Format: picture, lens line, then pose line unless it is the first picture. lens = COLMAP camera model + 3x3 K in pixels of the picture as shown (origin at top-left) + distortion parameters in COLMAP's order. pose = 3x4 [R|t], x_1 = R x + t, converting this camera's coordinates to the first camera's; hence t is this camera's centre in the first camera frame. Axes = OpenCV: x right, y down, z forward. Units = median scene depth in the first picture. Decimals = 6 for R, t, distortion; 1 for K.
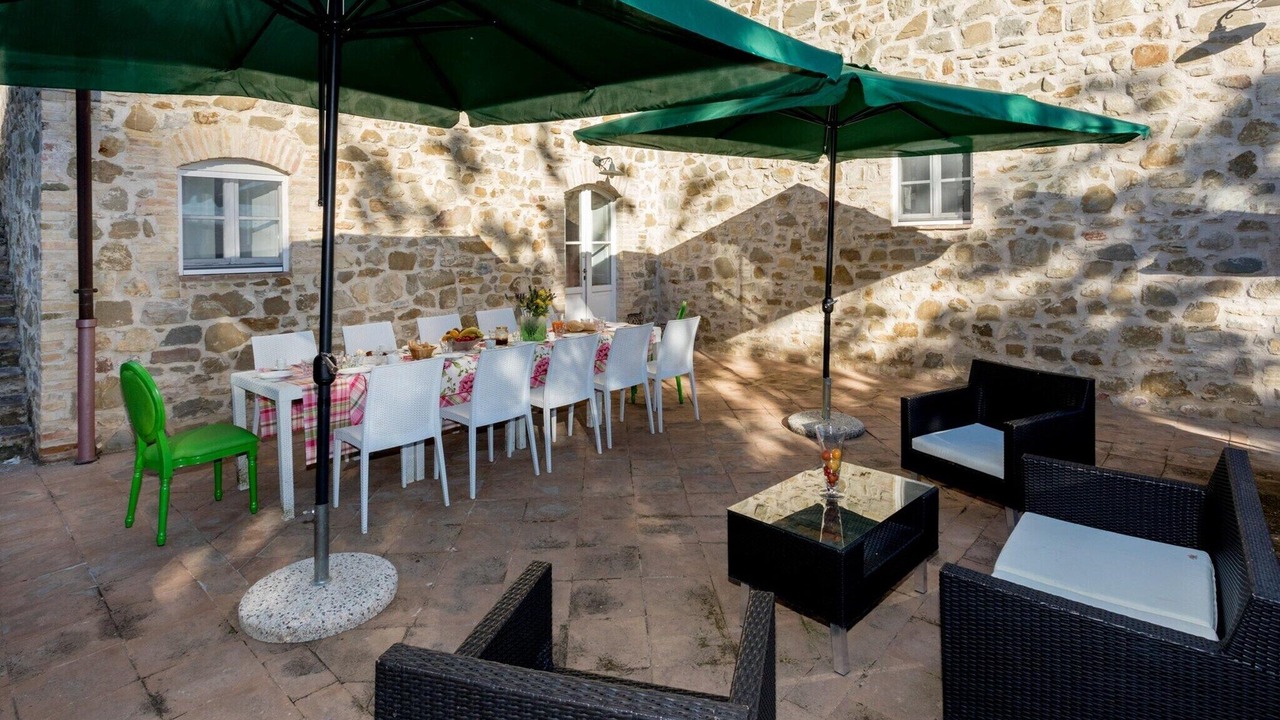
lens RADIAL K [[687.8, 0, 605.2], [0, 687.8, 244.9], [0, 0, 1]] dist [0.003776, 0.001103]
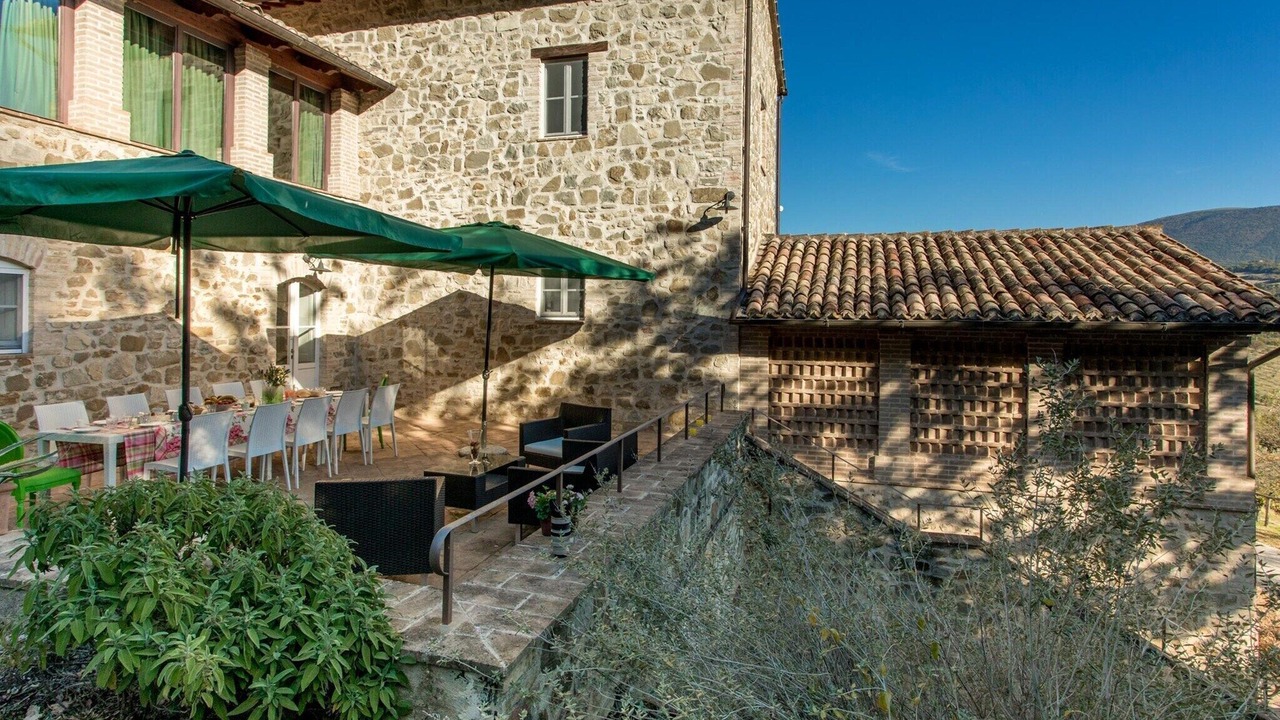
lens RADIAL K [[749.8, 0, 640.6], [0, 749.8, 308.3], [0, 0, 1]] dist [-0.003218, -0.000265]
pose [[0.886726, 0.024974, 0.461620, -0.115993], [-0.019085, 0.999666, -0.017422, -0.029630], [-0.461901, 0.006638, 0.886907, -0.500361]]
